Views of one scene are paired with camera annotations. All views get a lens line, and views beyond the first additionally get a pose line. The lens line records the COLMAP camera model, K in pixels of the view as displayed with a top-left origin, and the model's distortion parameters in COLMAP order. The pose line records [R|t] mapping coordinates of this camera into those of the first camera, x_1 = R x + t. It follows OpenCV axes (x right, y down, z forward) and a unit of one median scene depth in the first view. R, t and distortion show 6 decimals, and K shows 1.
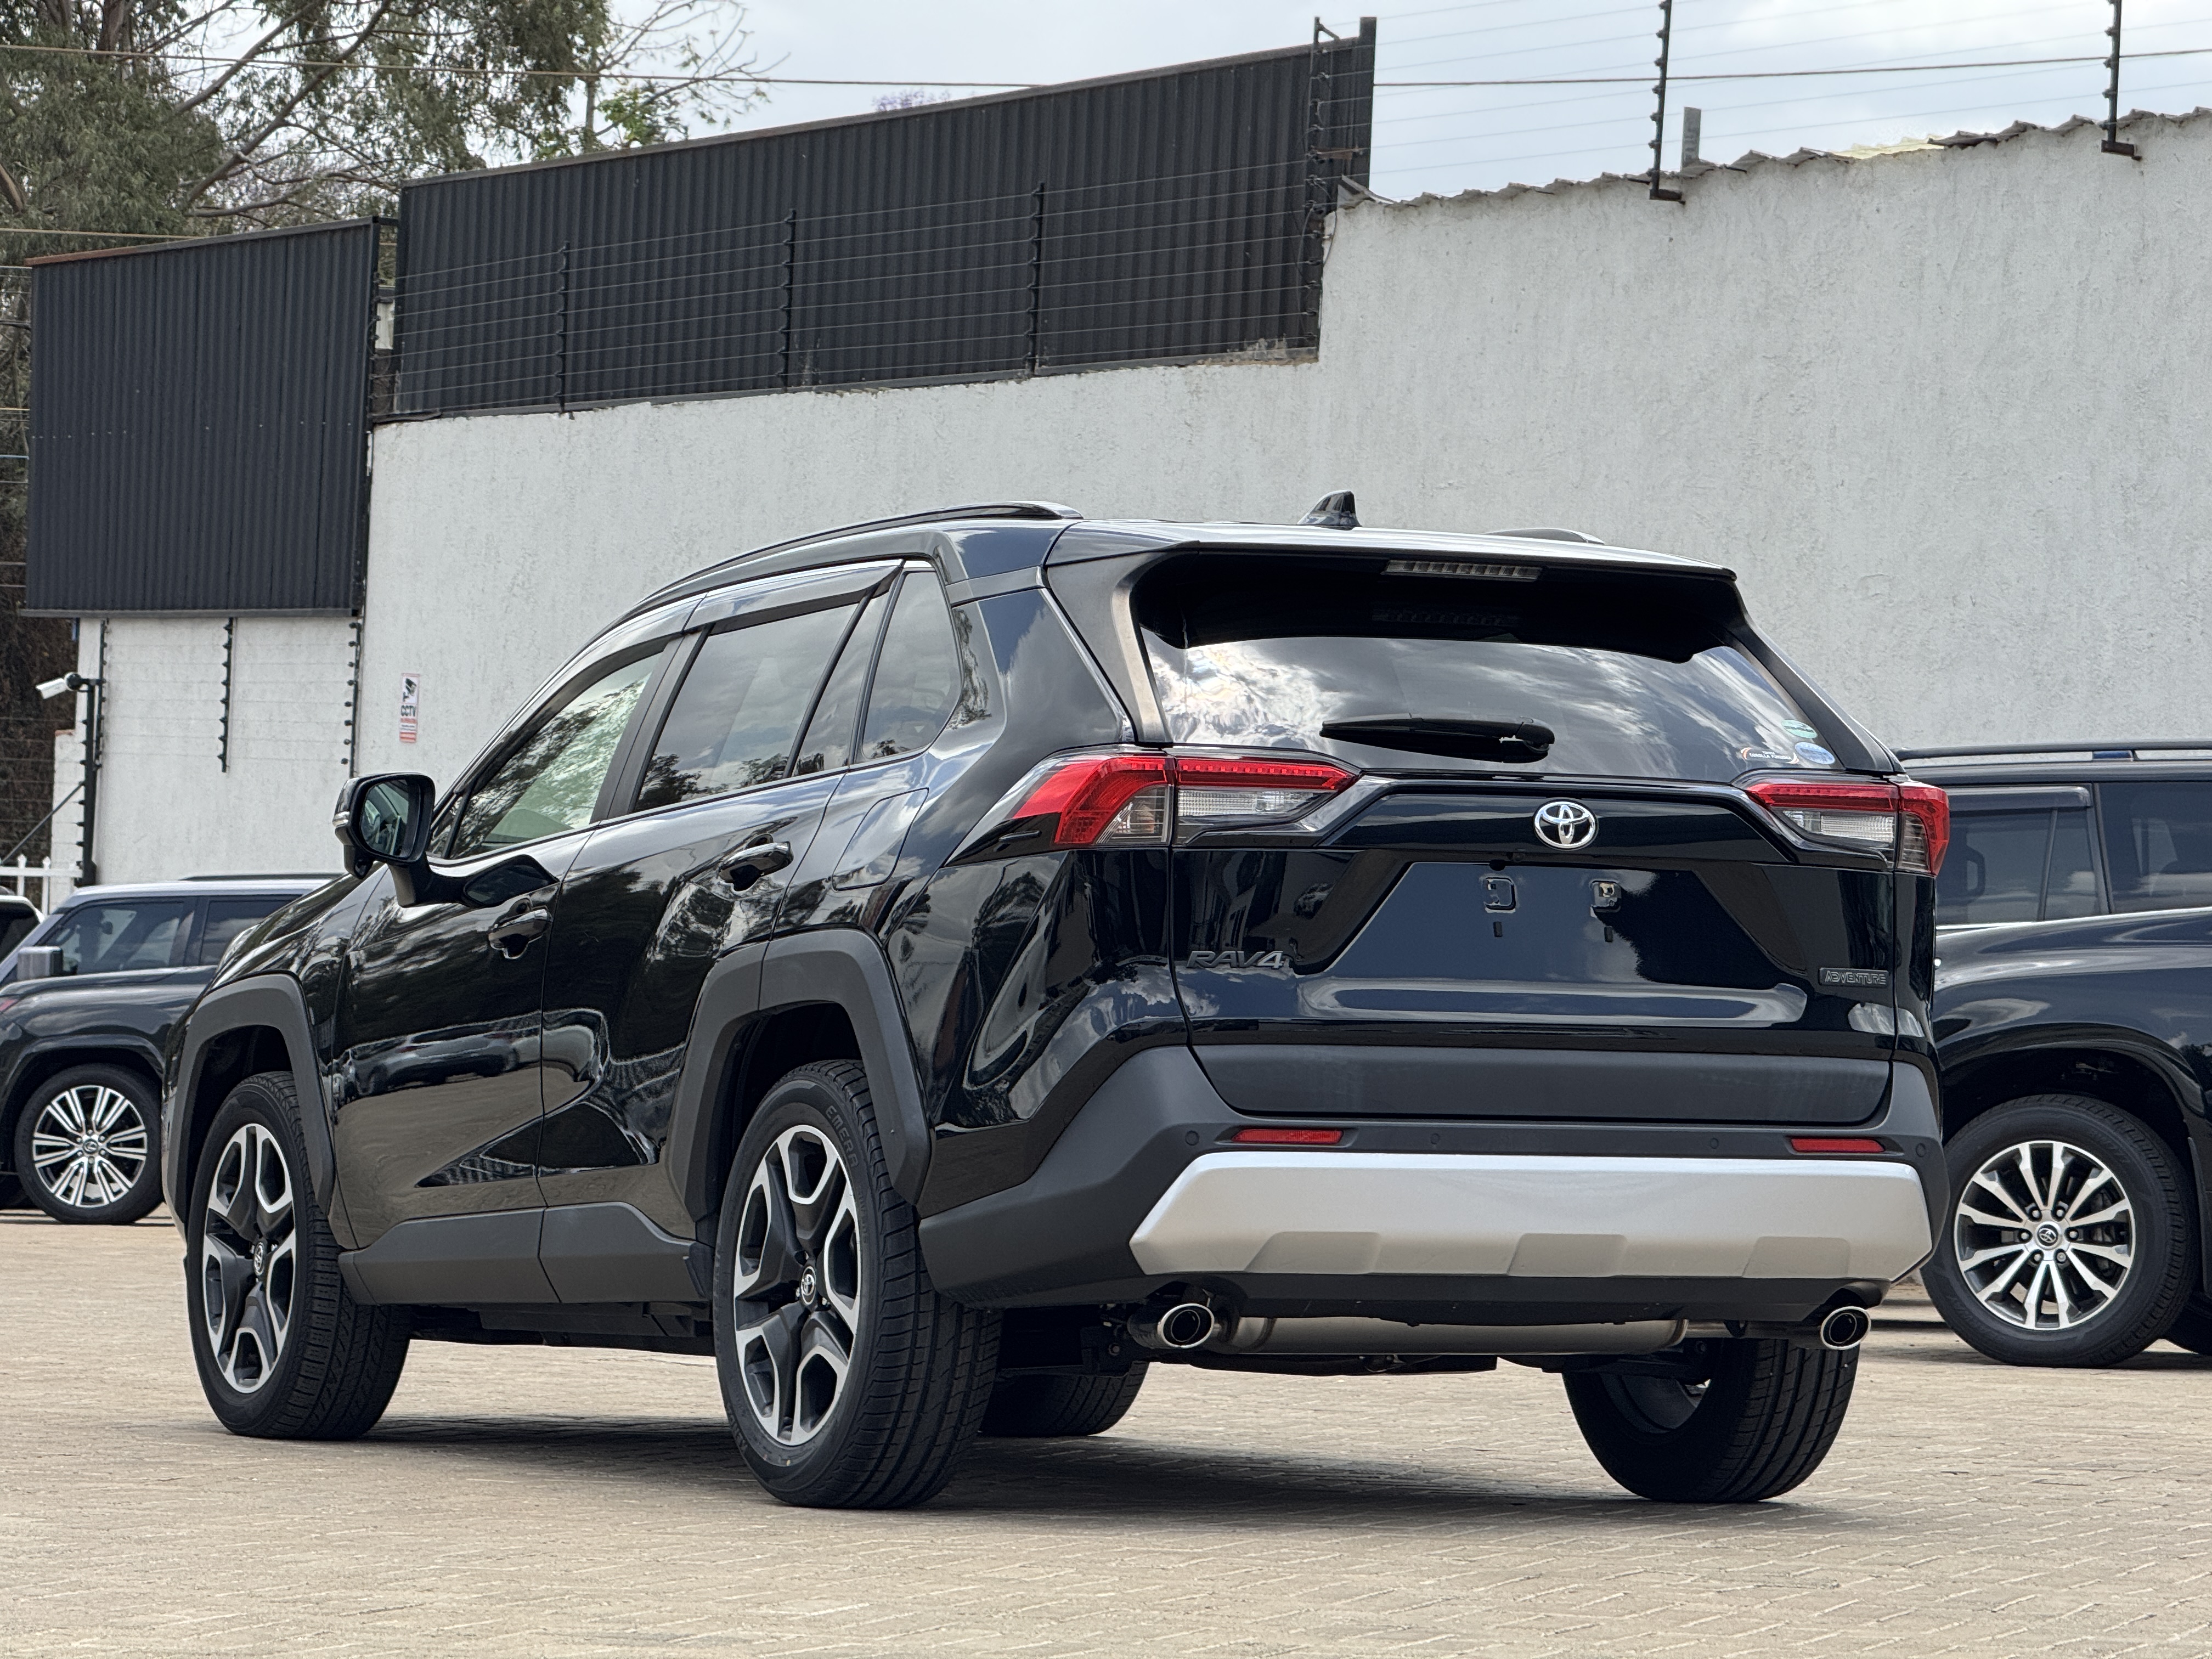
lens RADIAL K [[7769.9, 0, 1103.6], [0, 7769.9, 826.4], [0, 0, 1]] dist [0.306078, 0.000000]
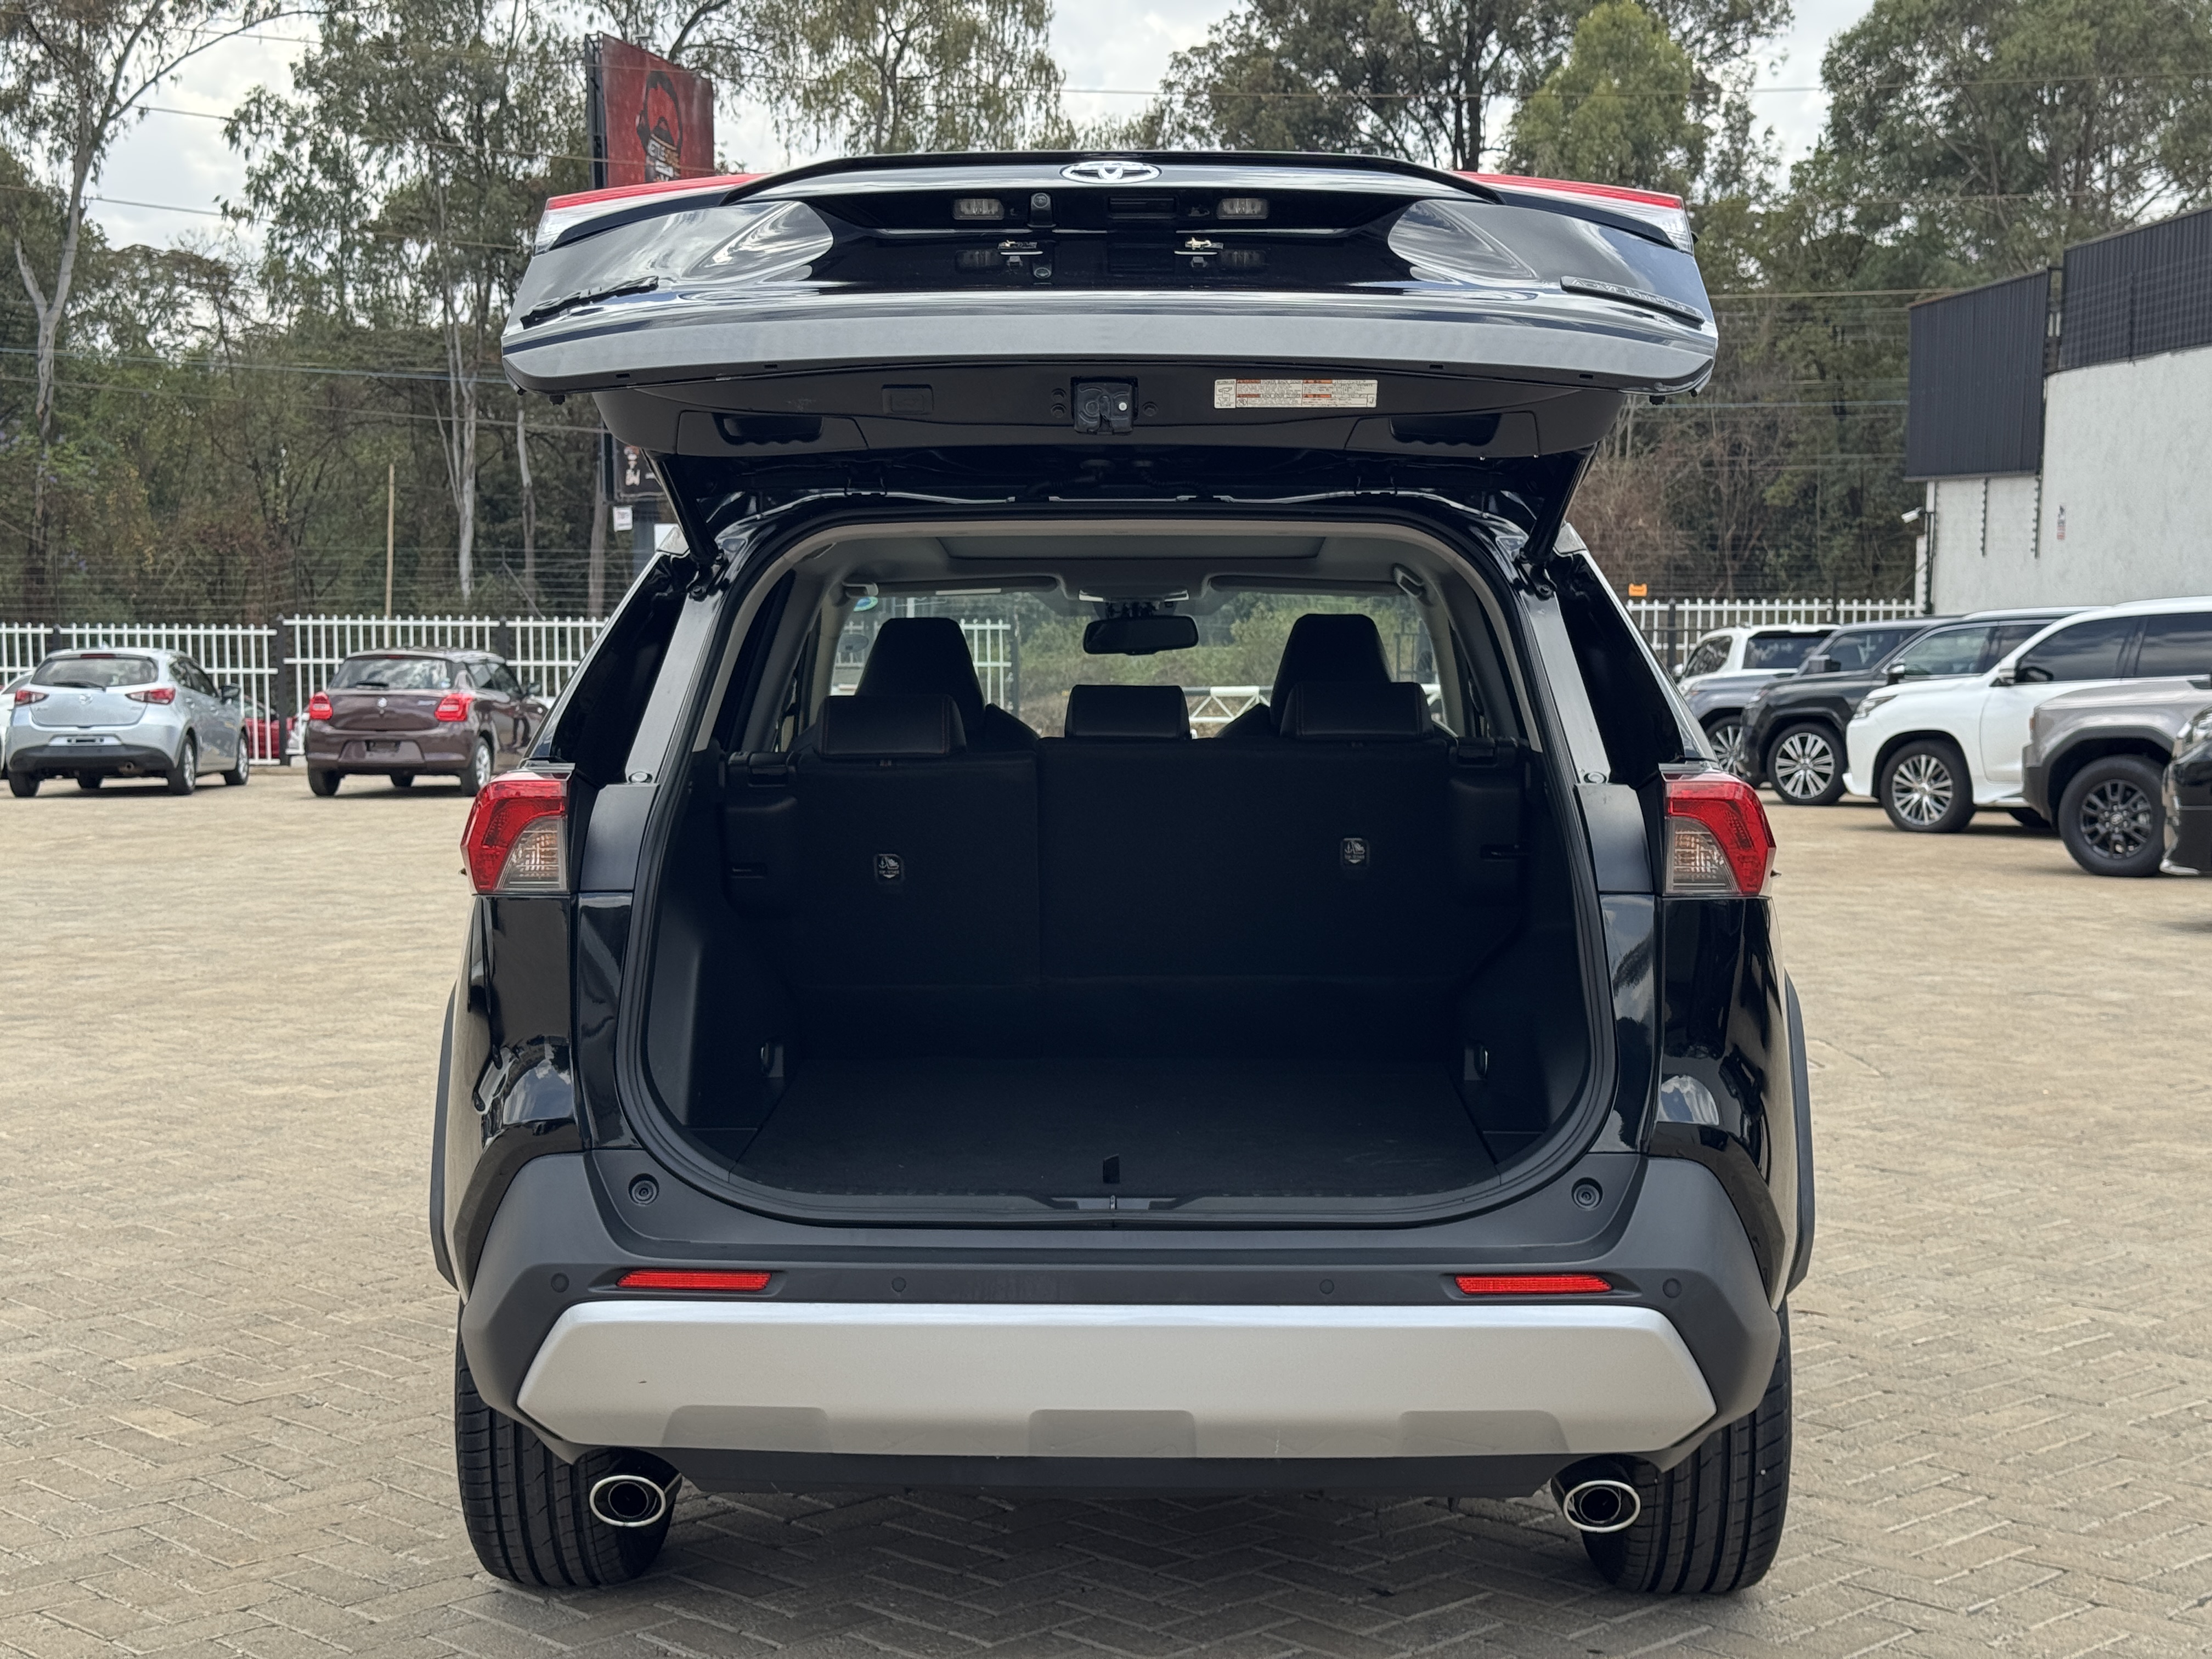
lens RADIAL K [[3081.6, 0, 1101.5], [0, 3081.6, 821.5], [0, 0, 1]] dist [0.120588, 0.000000]
pose [[0.891176, 0.005899, -0.453619, 0.188692], [0.031752, 0.996652, 0.075339, -0.025371], [0.452545, -0.081543, 0.888006, 0.723752]]
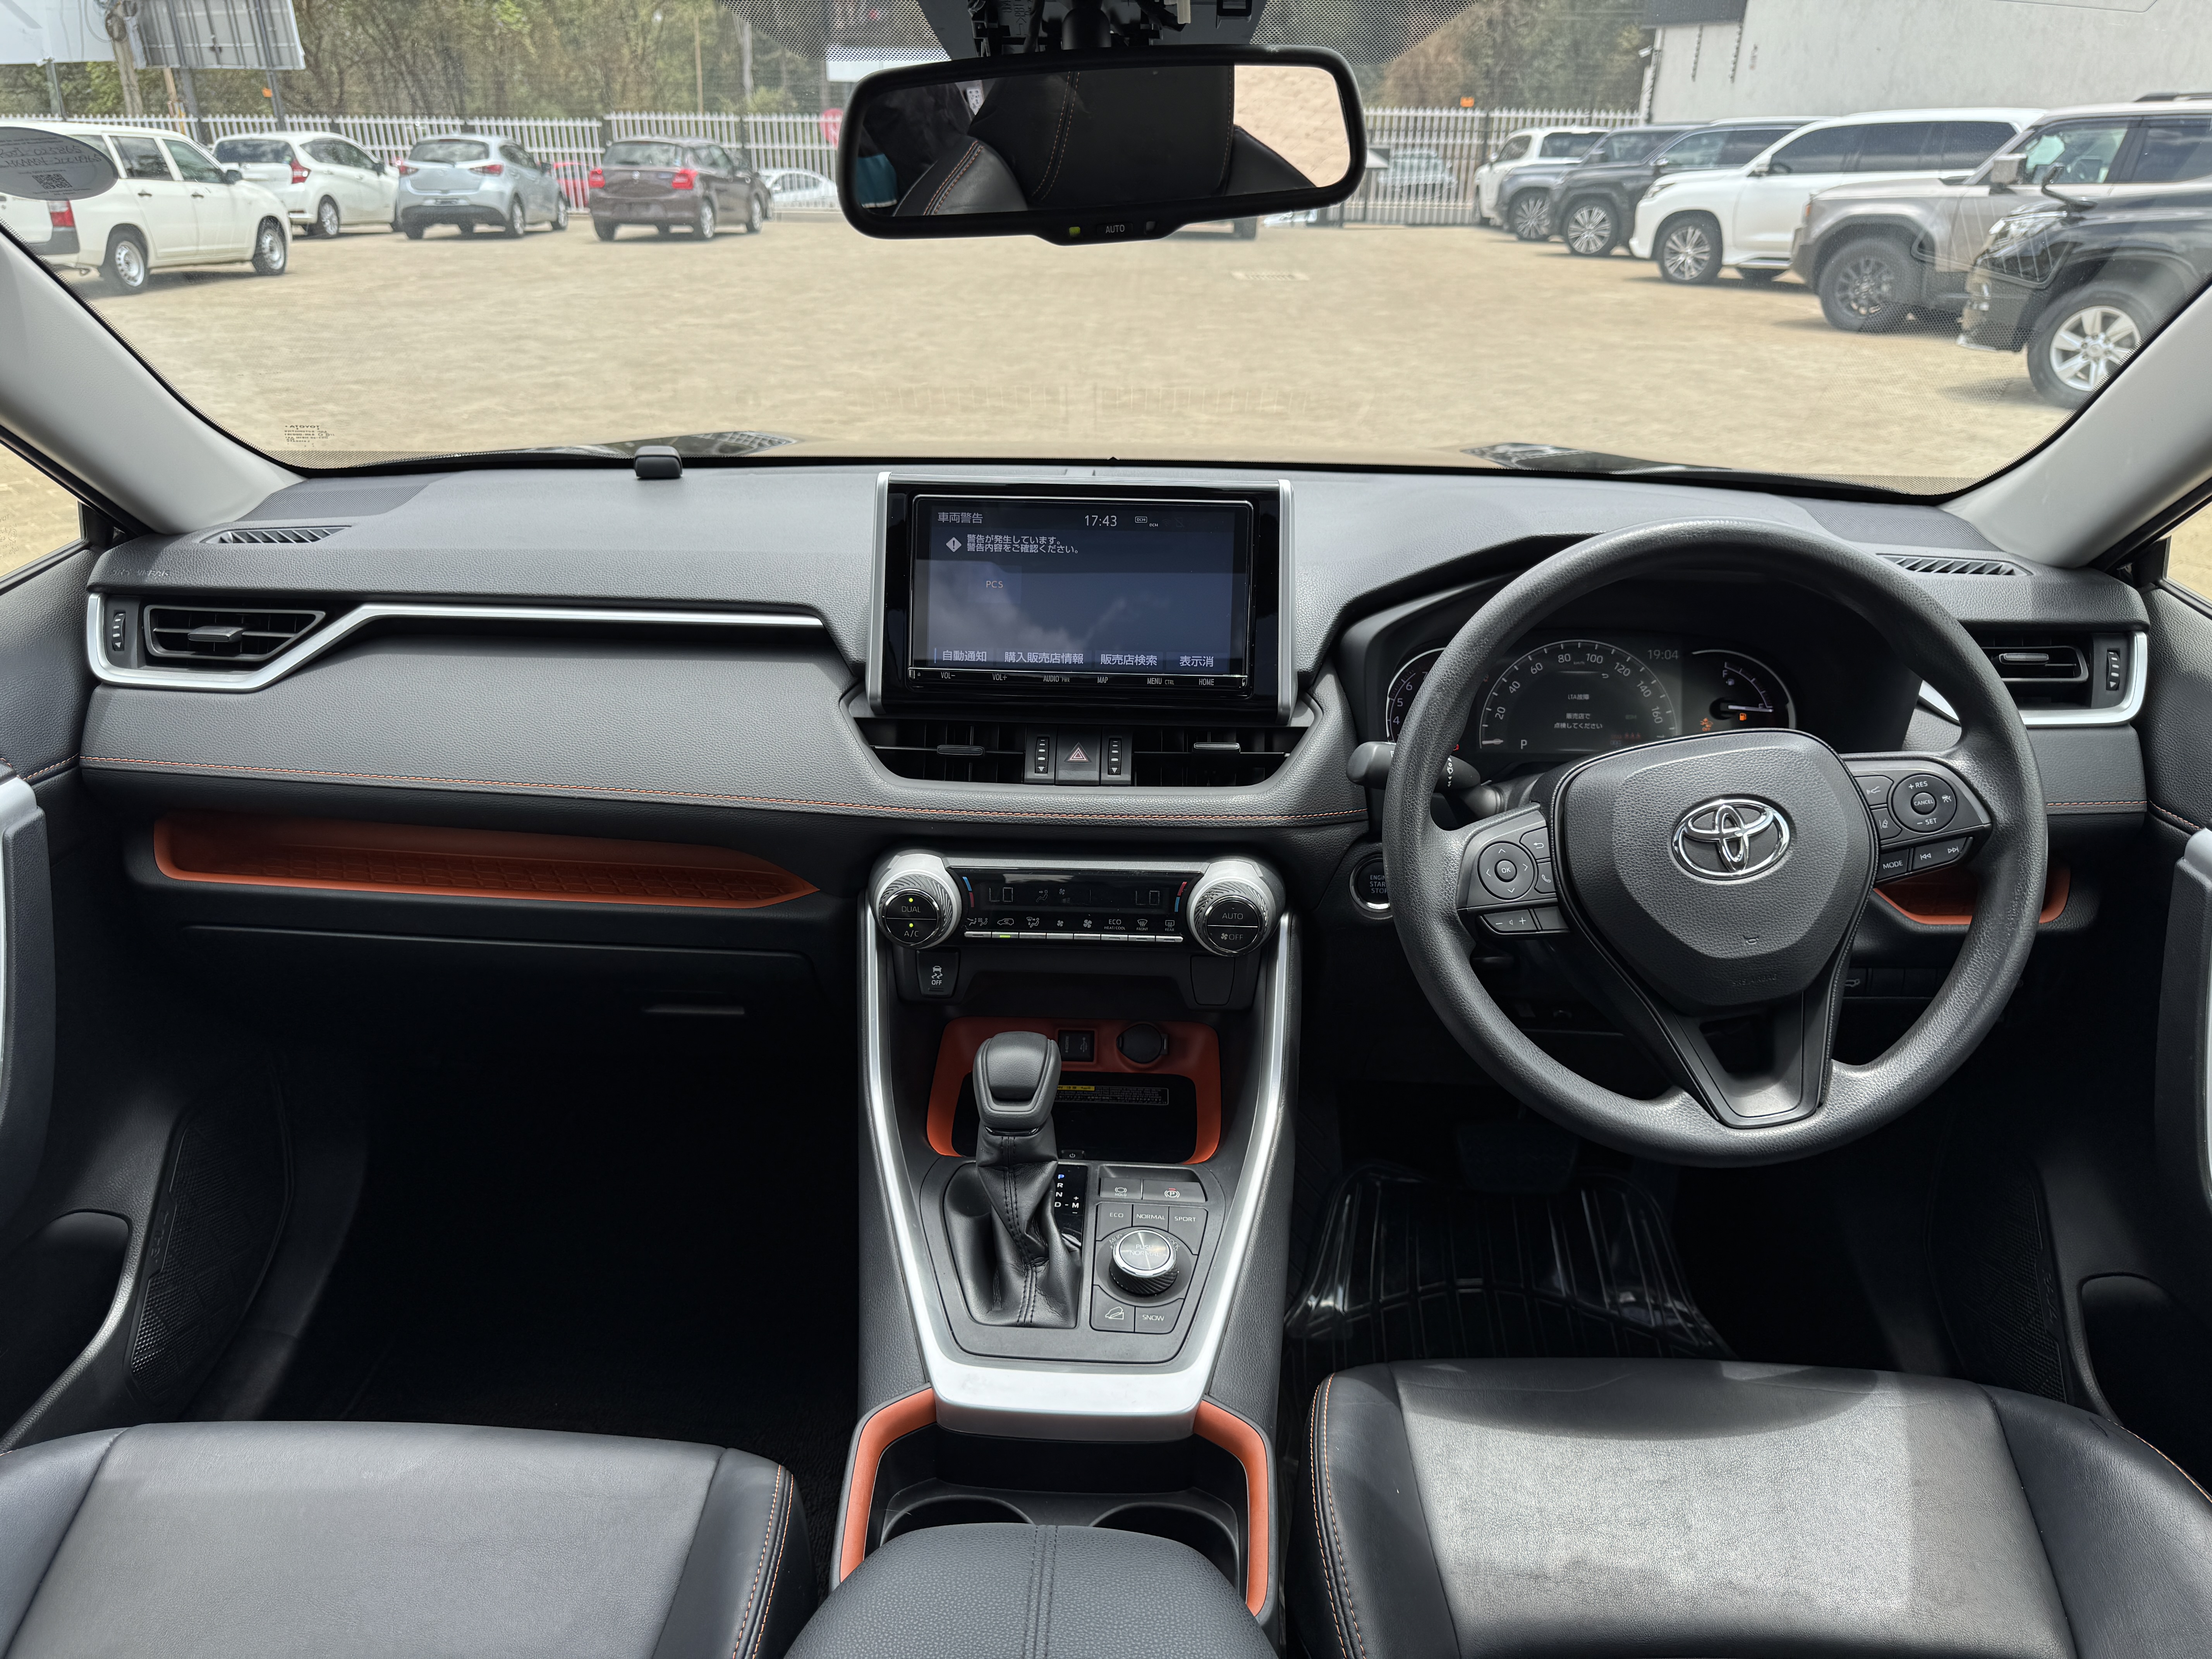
lens RADIAL K [[1586.0, 0, 1104.4], [0, 1586.0, 798.7], [0, 0, 1]] dist [-0.001547, 0.000090]
pose [[0.885806, 0.167802, -0.432655, -0.000912], [0.023250, 0.915115, 0.402522, -0.019557], [0.463473, -0.366616, 0.806713, 1.112107]]
